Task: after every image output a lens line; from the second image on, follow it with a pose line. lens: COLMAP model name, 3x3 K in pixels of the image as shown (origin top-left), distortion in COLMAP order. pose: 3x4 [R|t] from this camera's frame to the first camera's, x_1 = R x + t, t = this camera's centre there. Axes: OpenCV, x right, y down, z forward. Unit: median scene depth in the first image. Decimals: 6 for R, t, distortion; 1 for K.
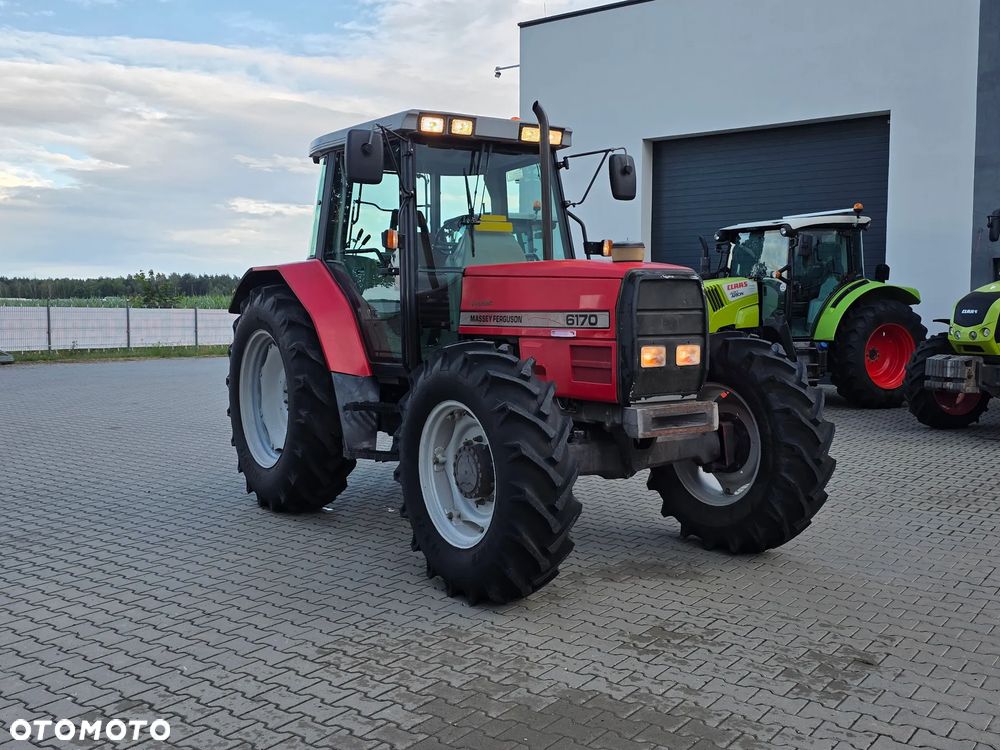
lens RADIAL K [[1002.1, 0, 505.3], [0, 1002.1, 382.9], [0, 0, 1]] dist [0.043233, 0.000000]
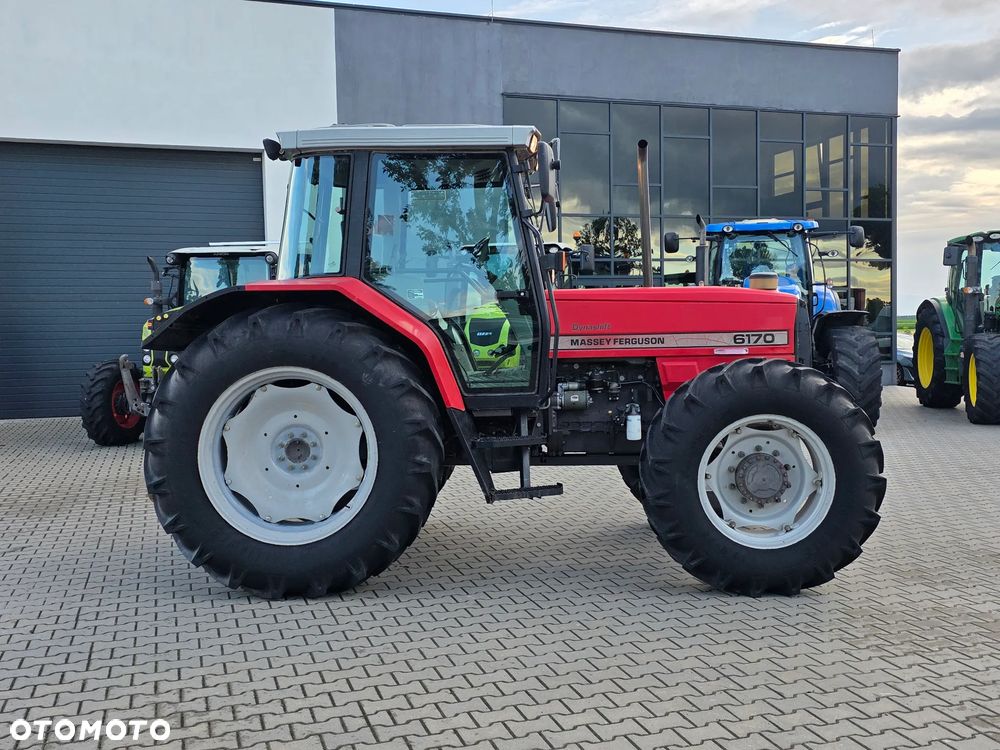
lens RADIAL K [[1002.1, 0, 504.4], [0, 1002.1, 383.1], [0, 0, 1]] dist [0.043233, 0.000000]
pose [[0.572911, -0.056334, 0.817679, -1.076751], [0.079074, 0.996780, 0.013270, -0.051333], [-0.815794, 0.057055, 0.575521, 0.583658]]
